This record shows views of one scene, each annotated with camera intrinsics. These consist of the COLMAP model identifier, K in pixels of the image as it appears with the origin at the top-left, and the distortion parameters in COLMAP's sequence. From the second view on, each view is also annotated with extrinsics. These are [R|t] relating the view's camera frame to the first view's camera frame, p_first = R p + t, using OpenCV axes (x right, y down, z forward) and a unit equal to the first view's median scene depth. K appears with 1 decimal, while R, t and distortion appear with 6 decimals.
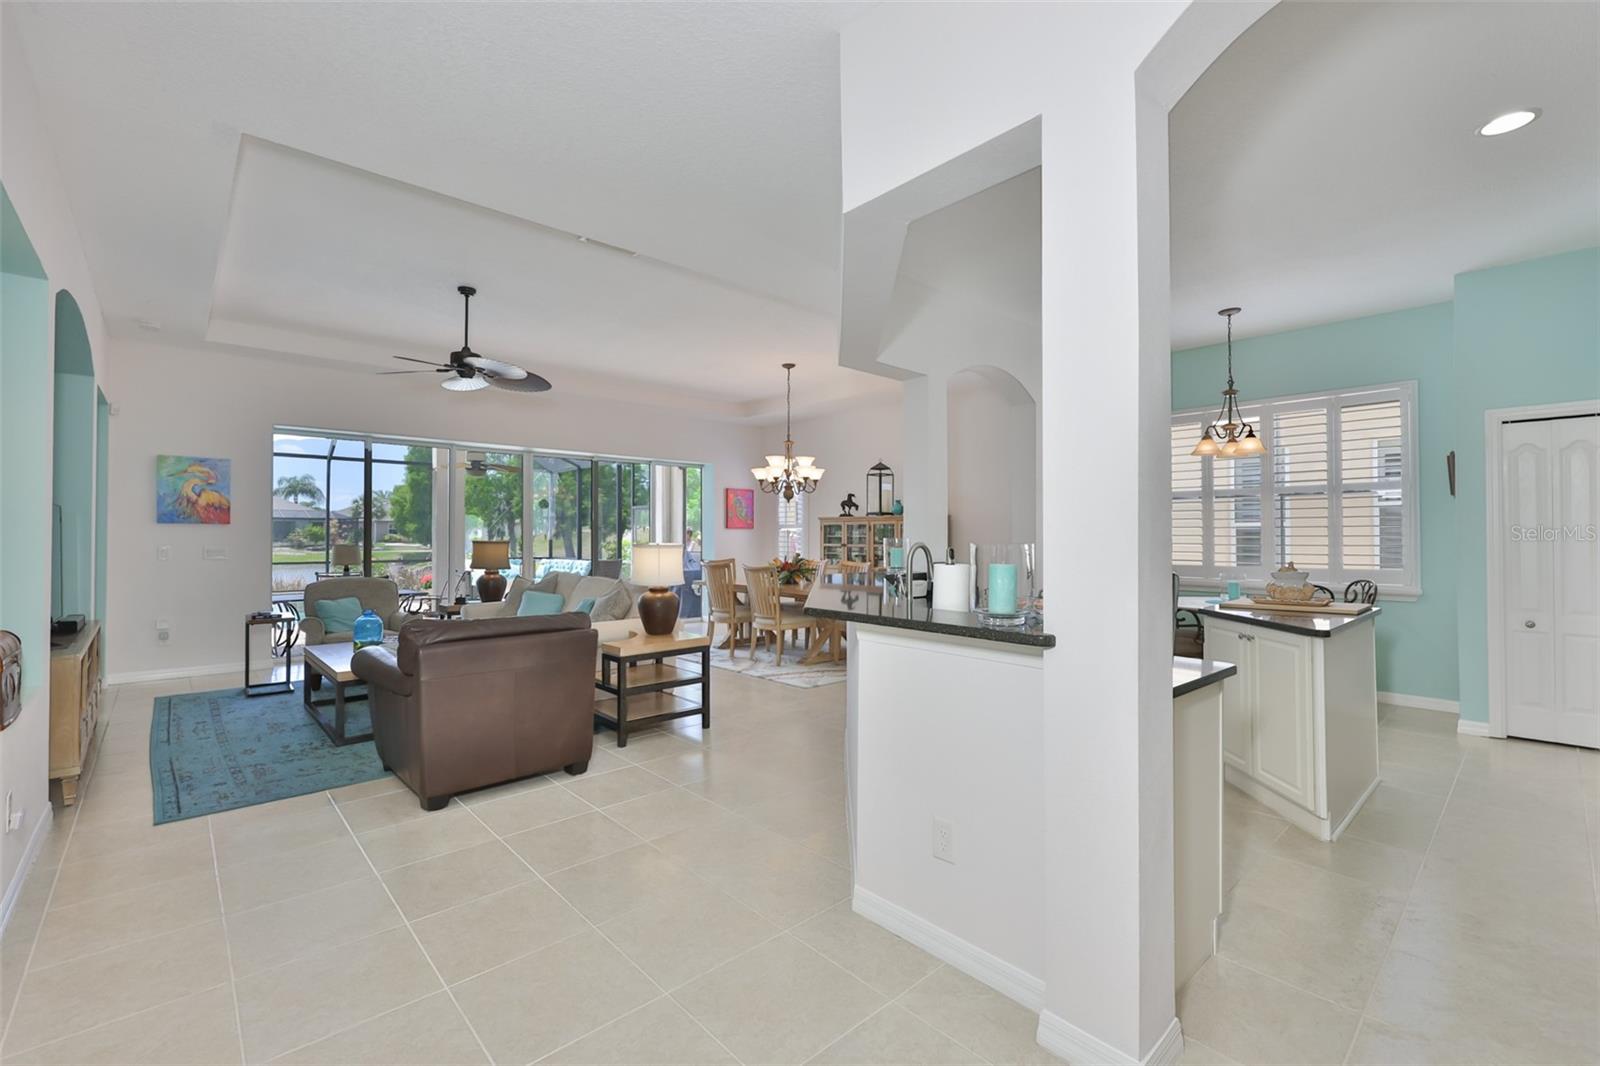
lens RADIAL K [[683.6, 0, 791.6], [0, 683.6, 530.1], [0, 0, 1]] dist [-0.004169, 0.000220]
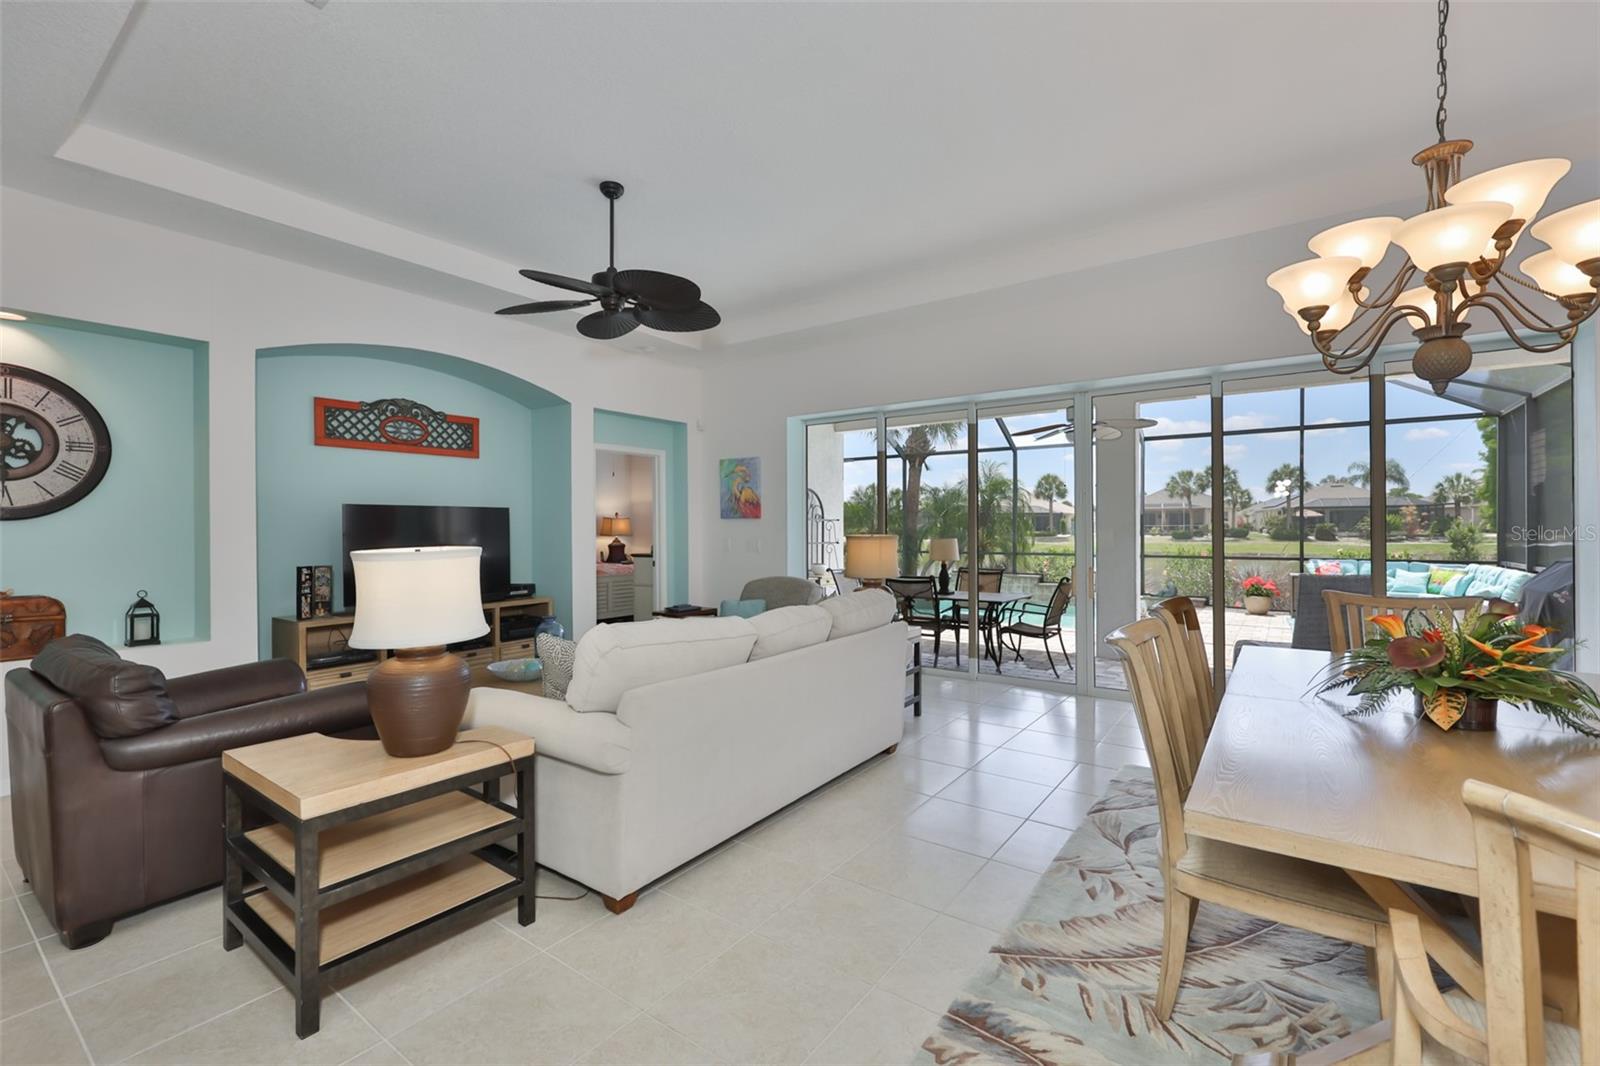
lens RADIAL K [[683.6, 0, 809.4], [0, 683.6, 529.2], [0, 0, 1]] dist [-0.004169, 0.000220]
pose [[0.217103, 0.000338, -0.976149, 0.230098], [0.013331, 0.999906, 0.003311, 0.006309], [0.976058, -0.013732, 0.217078, 0.892450]]
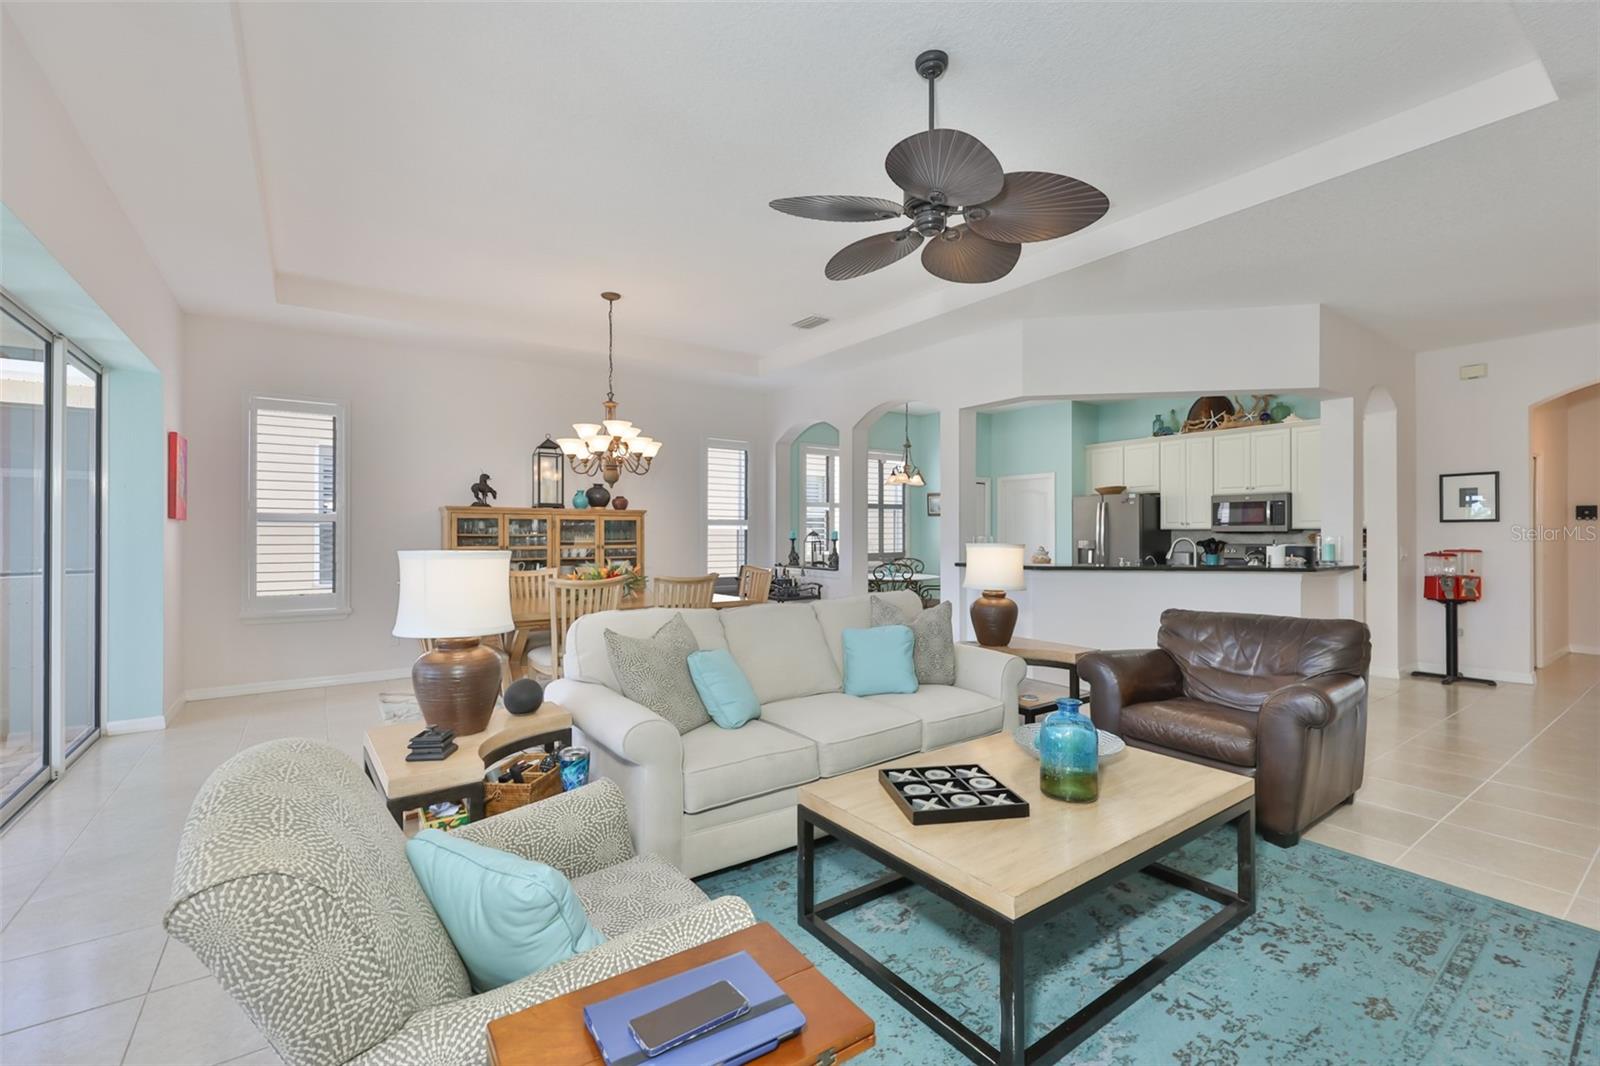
lens RADIAL K [[683.6, 0, 796.9], [0, 683.6, 546.8], [0, 0, 1]] dist [-0.004169, 0.000220]
pose [[0.126902, -0.020602, 0.991701, -0.859036], [-0.009003, 0.999719, 0.021920, 0.004944], [-0.991874, -0.011710, 0.126680, 0.885986]]
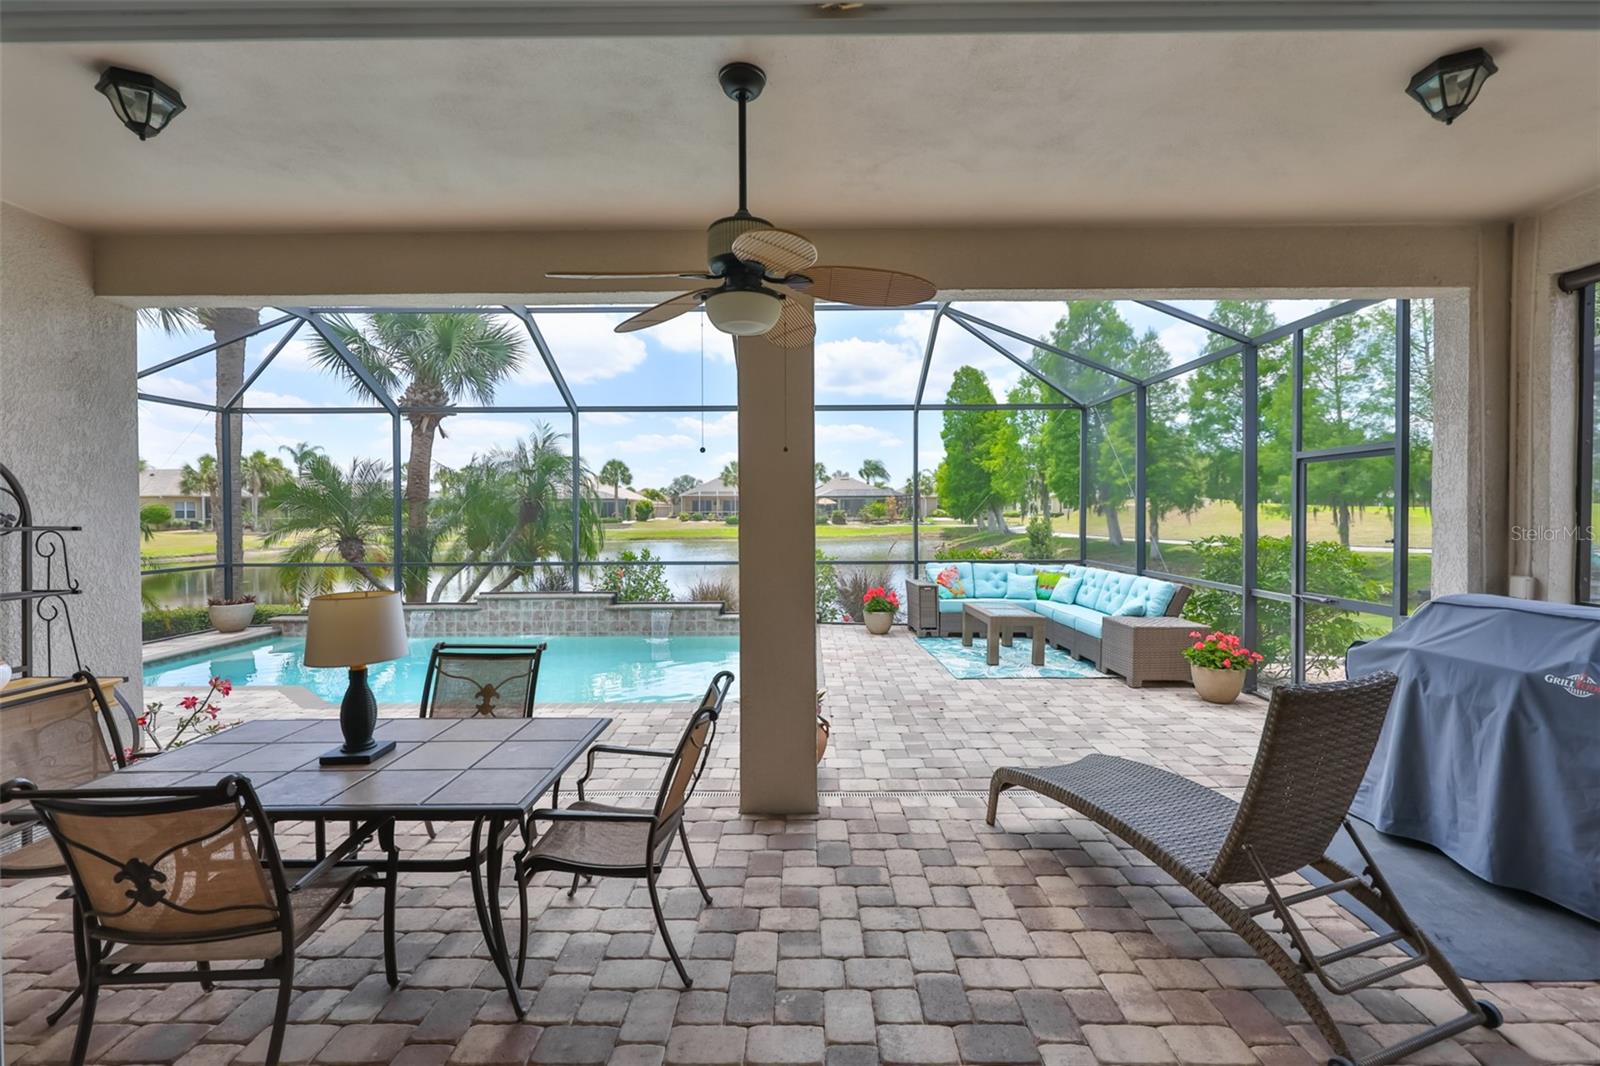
lens RADIAL K [[683.6, 0, 805.7], [0, 683.6, 515.6], [0, 0, 1]] dist [-0.004169, 0.000220]
pose [[0.739299, 0.001325, -0.673376, -0.421401], [0.010393, 0.999856, 0.013379, -0.019765], [0.673297, -0.016890, 0.739179, 1.266035]]
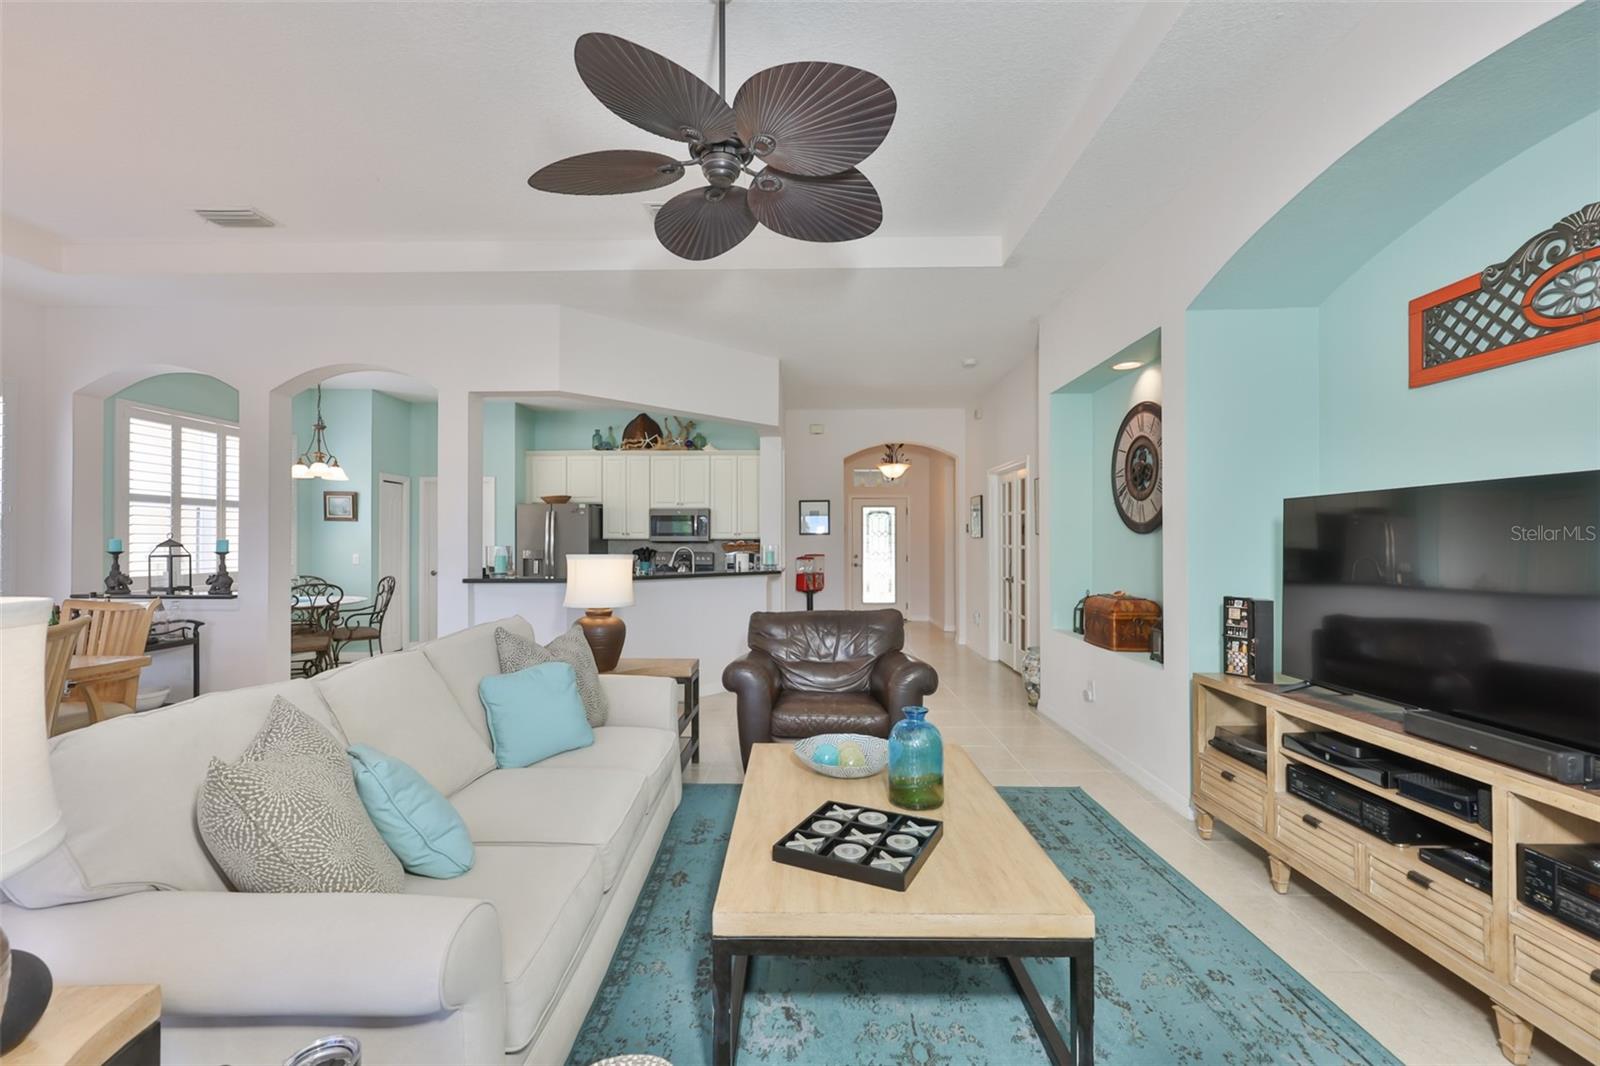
lens RADIAL K [[683.6, 0, 792.9], [0, 683.6, 540.4], [0, 0, 1]] dist [-0.004169, 0.000220]
pose [[-0.725147, 0.002271, 0.688590, -0.689738], [-0.006434, 0.999929, -0.010073, 0.007843], [-0.688564, -0.011735, -0.725081, 1.094848]]
